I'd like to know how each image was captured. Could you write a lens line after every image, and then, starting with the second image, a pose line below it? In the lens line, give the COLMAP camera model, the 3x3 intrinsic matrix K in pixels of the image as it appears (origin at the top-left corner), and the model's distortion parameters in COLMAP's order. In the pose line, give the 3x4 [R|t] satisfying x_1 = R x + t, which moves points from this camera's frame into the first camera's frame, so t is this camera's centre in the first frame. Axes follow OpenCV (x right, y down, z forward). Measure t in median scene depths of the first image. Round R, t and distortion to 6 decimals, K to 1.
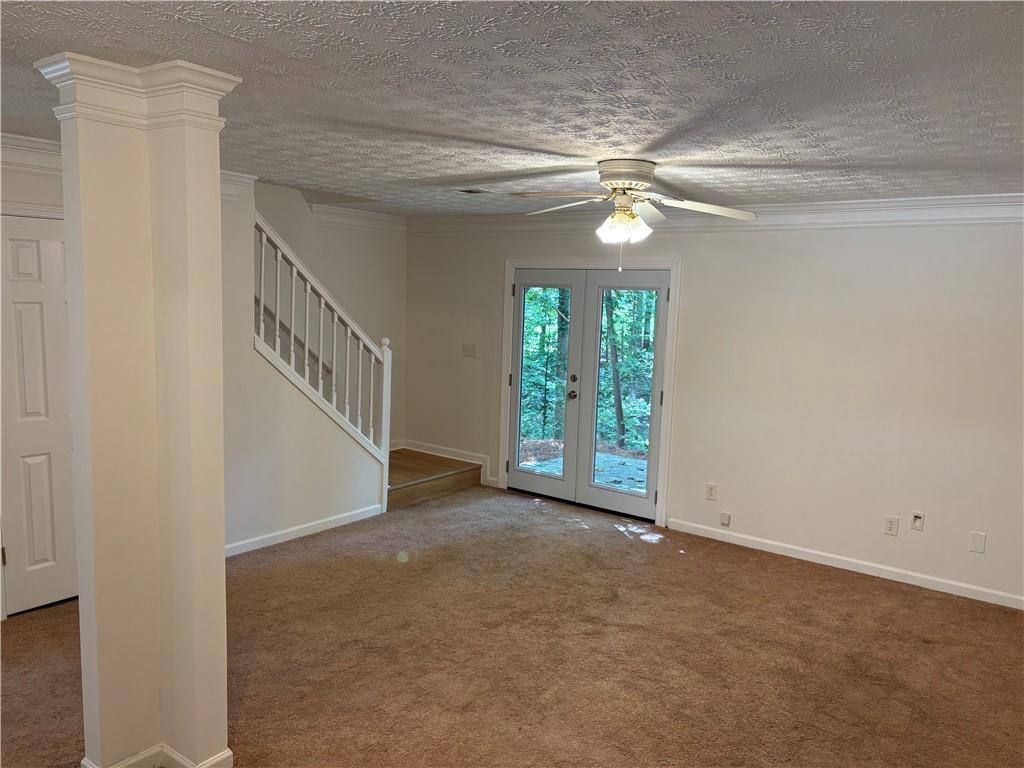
lens RADIAL K [[780.2, 0, 517.5], [0, 780.2, 396.3], [0, 0, 1]] dist [0.063948, -0.063929]
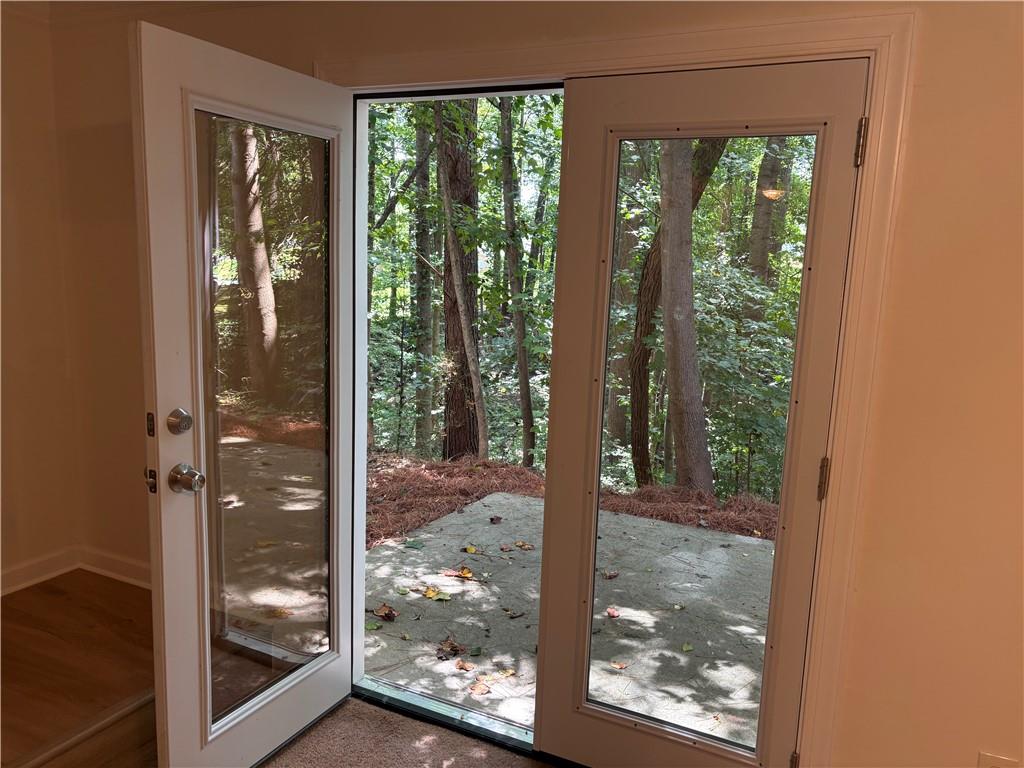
lens RADIAL K [[780.2, 0, 517.5], [0, 780.2, 396.3], [0, 0, 1]] dist [0.063948, -0.063929]
pose [[0.981863, -0.032500, 0.186784, 0.000560], [0.023761, 0.998524, 0.048837, -0.008262], [-0.188095, -0.043513, 0.981186, 0.117019]]
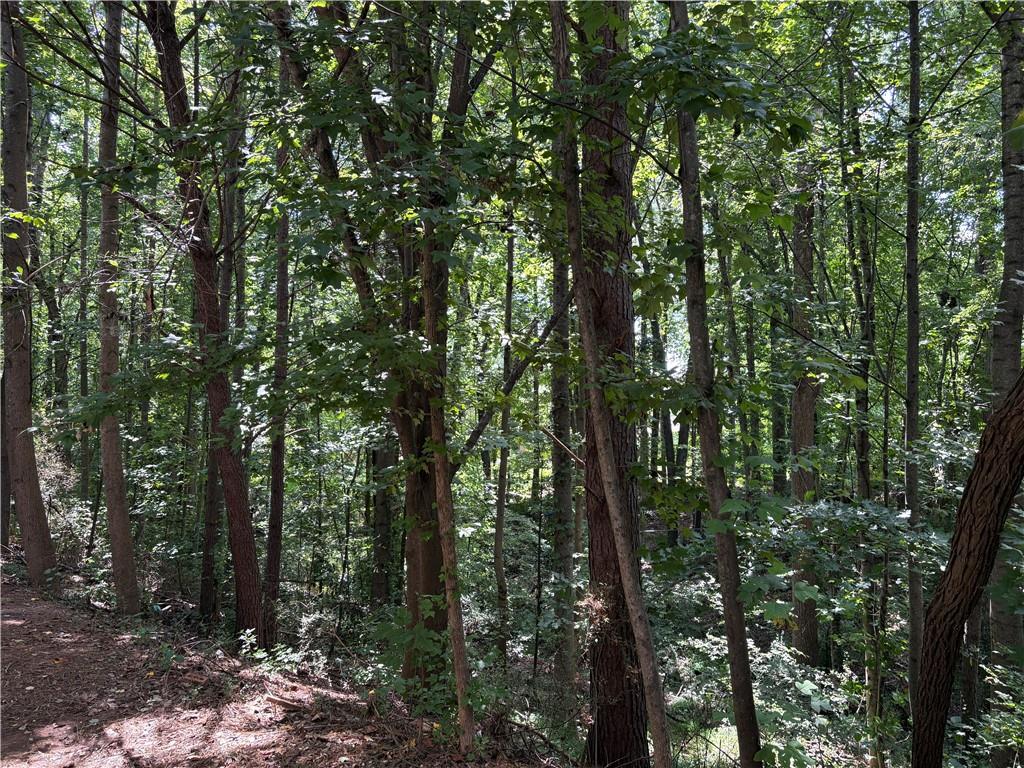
lens RADIAL K [[780.2, 0, 517.5], [0, 780.2, 396.3], [0, 0, 1]] dist [0.063948, -0.063929]
pose [[0.999683, -0.022970, 0.010288, 0.008878], [0.024458, 0.983062, -0.181635, -0.018549], [-0.005941, 0.181829, 0.983312, 0.197315]]
